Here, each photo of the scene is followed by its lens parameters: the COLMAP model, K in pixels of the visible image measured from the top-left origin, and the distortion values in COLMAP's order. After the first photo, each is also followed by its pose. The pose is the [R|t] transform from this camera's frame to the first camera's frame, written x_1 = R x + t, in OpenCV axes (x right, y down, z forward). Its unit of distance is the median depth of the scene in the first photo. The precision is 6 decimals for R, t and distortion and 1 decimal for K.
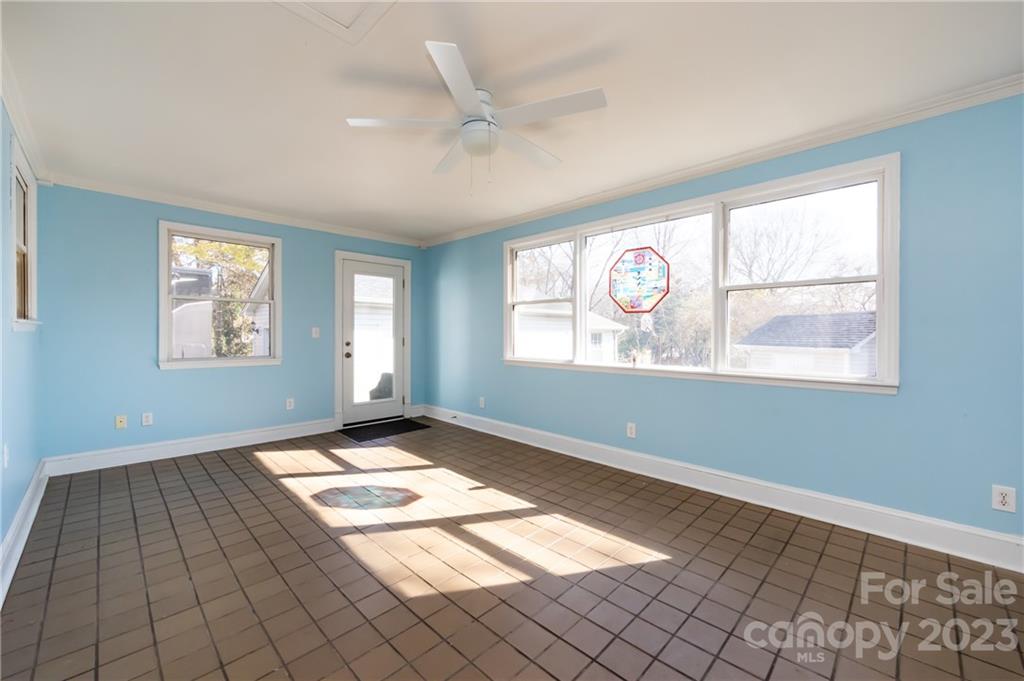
lens RADIAL K [[406.9, 0, 516.2], [0, 406.9, 339.4], [0, 0, 1]] dist [-0.000837, -0.000113]
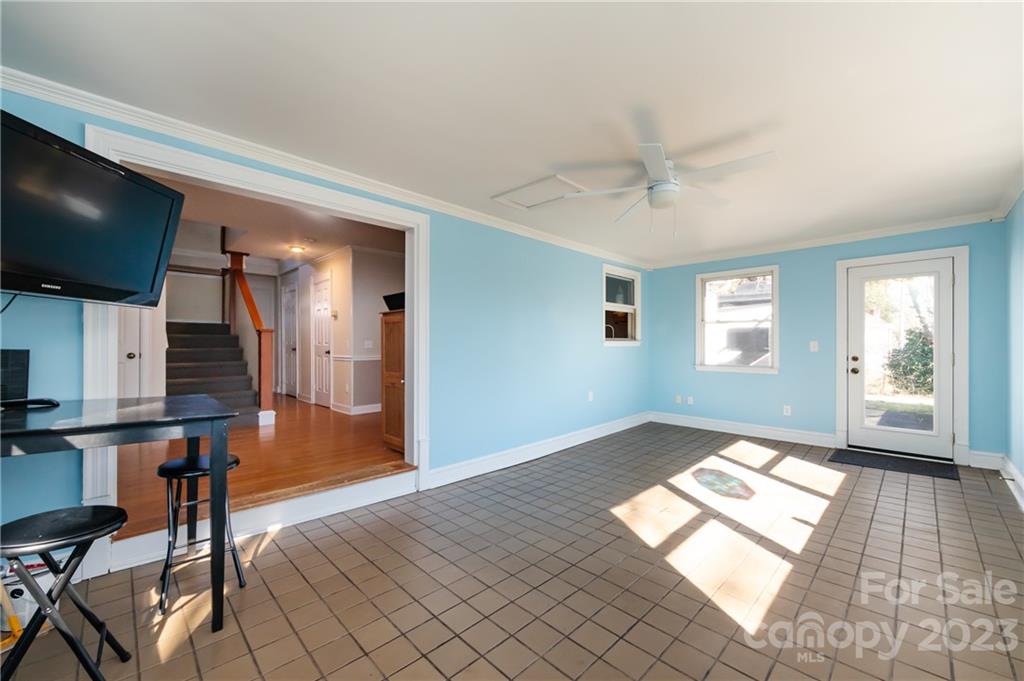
lens RADIAL K [[408.7, 0, 508.9], [0, 408.7, 344.9], [0, 0, 1]] dist [-0.002263, -0.000422]
pose [[-0.036751, -0.004305, -0.999315, 0.813093], [-0.014899, 0.999882, -0.003760, -0.007825], [0.999213, 0.014751, -0.036811, 0.379865]]
